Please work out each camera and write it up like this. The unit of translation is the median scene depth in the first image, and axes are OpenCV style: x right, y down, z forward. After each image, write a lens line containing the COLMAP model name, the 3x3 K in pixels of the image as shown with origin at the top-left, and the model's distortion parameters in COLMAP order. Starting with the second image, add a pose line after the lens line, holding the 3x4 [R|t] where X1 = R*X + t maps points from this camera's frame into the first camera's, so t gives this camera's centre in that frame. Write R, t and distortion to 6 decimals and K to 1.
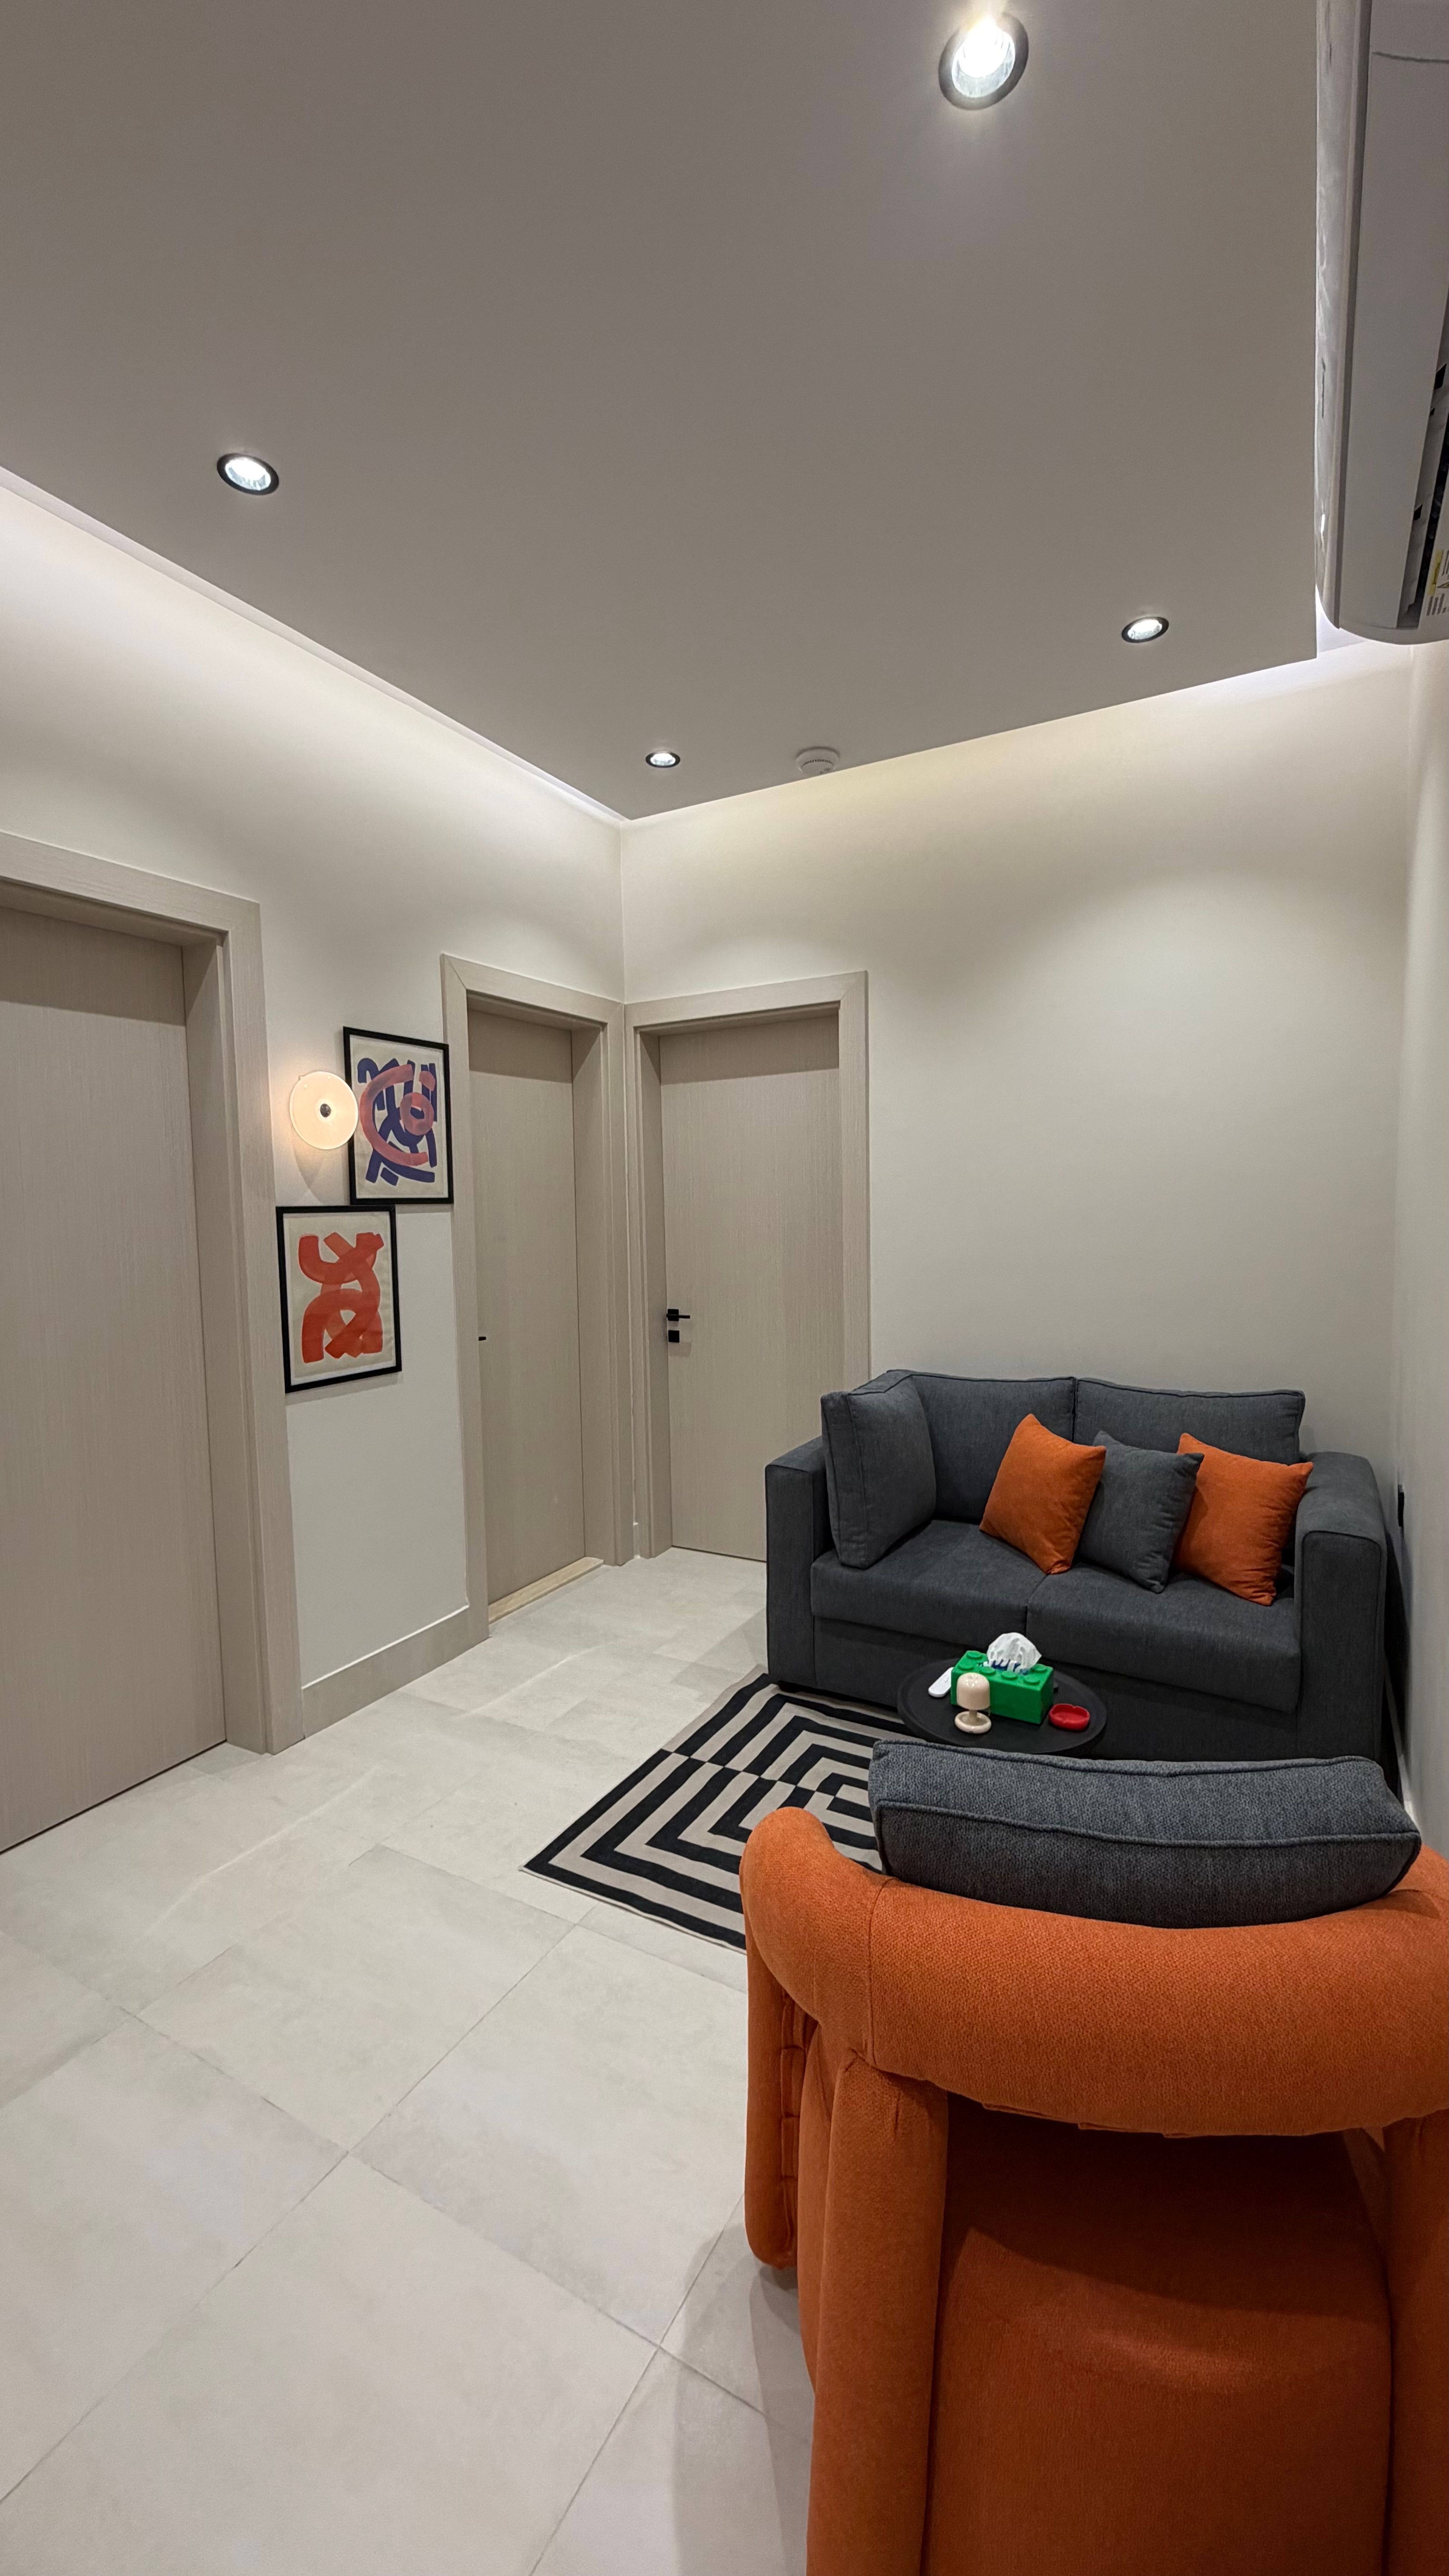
lens RADIAL K [[1027.5, 0, 728.9], [0, 1027.5, 1286.6], [0, 0, 1]] dist [0.000865, -0.000051]
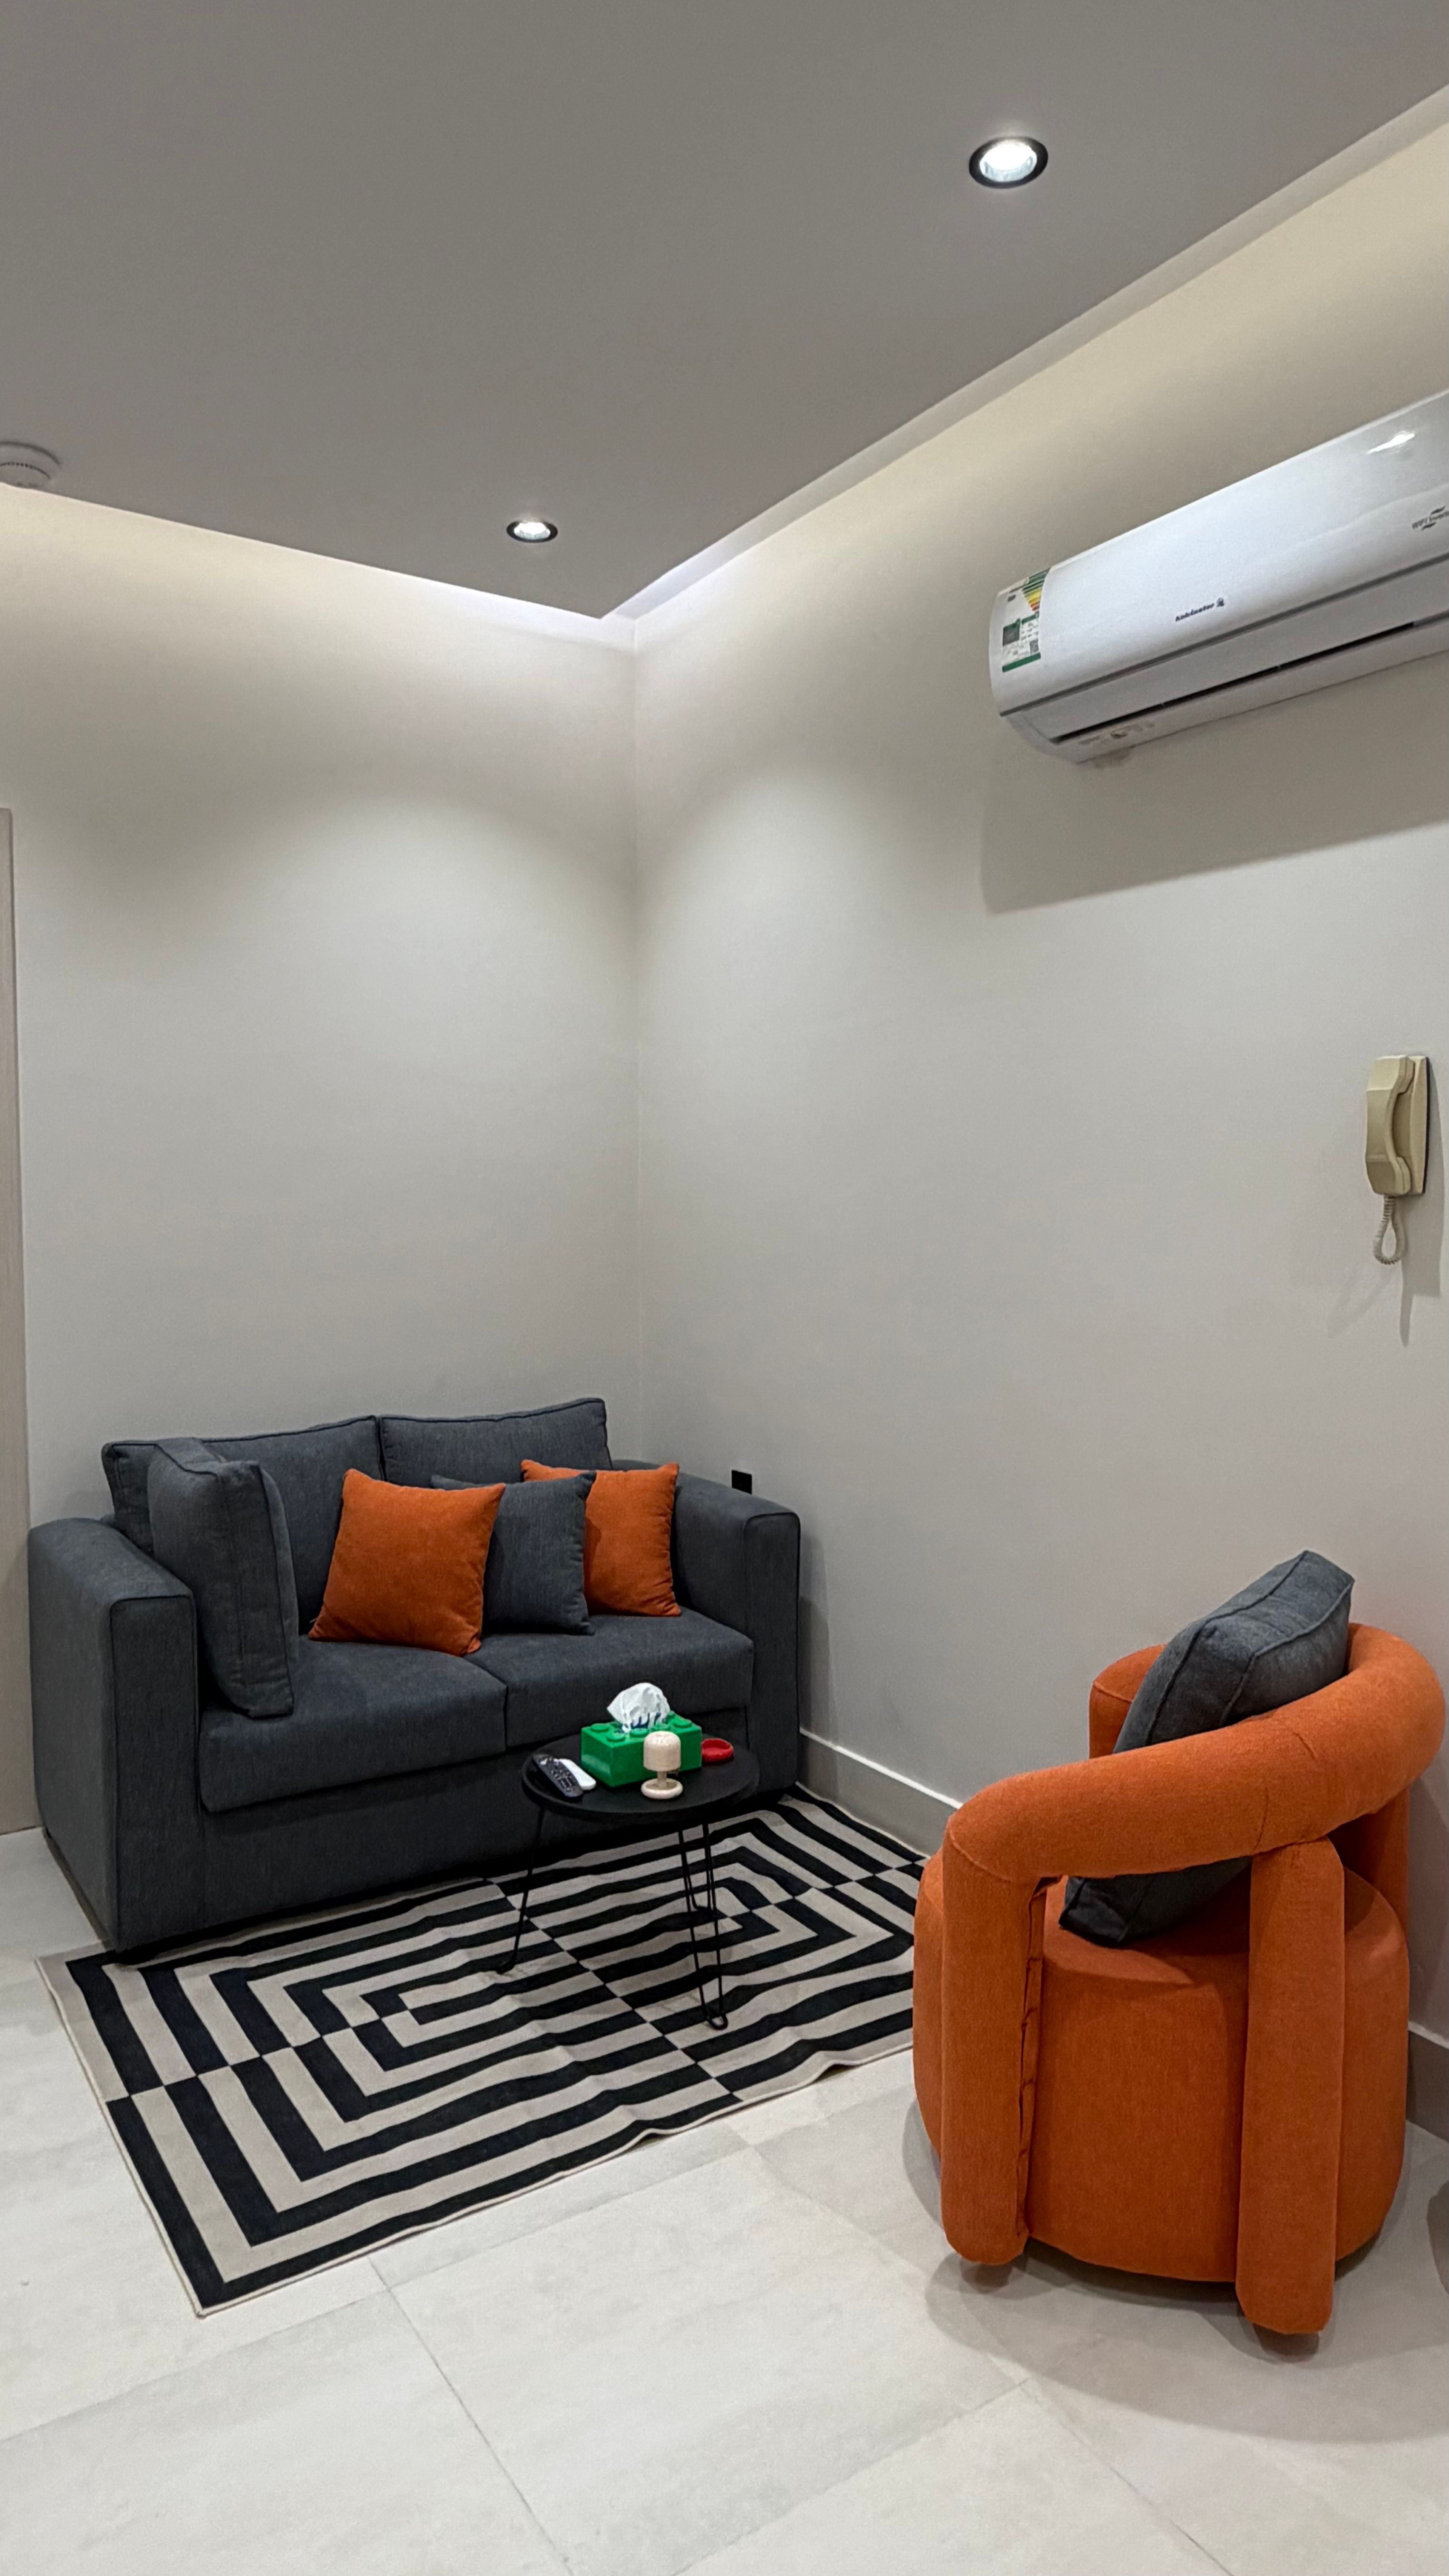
lens RADIAL K [[1599.2, 0, 727.4], [0, 1599.2, 1291.8], [0, 0, 1]] dist [0.007201, 0.000851]
pose [[0.467721, -0.038447, 0.883040, -0.712139], [0.060071, 0.998126, 0.011641, -0.002163], [-0.881833, 0.047600, 0.469154, 0.241926]]
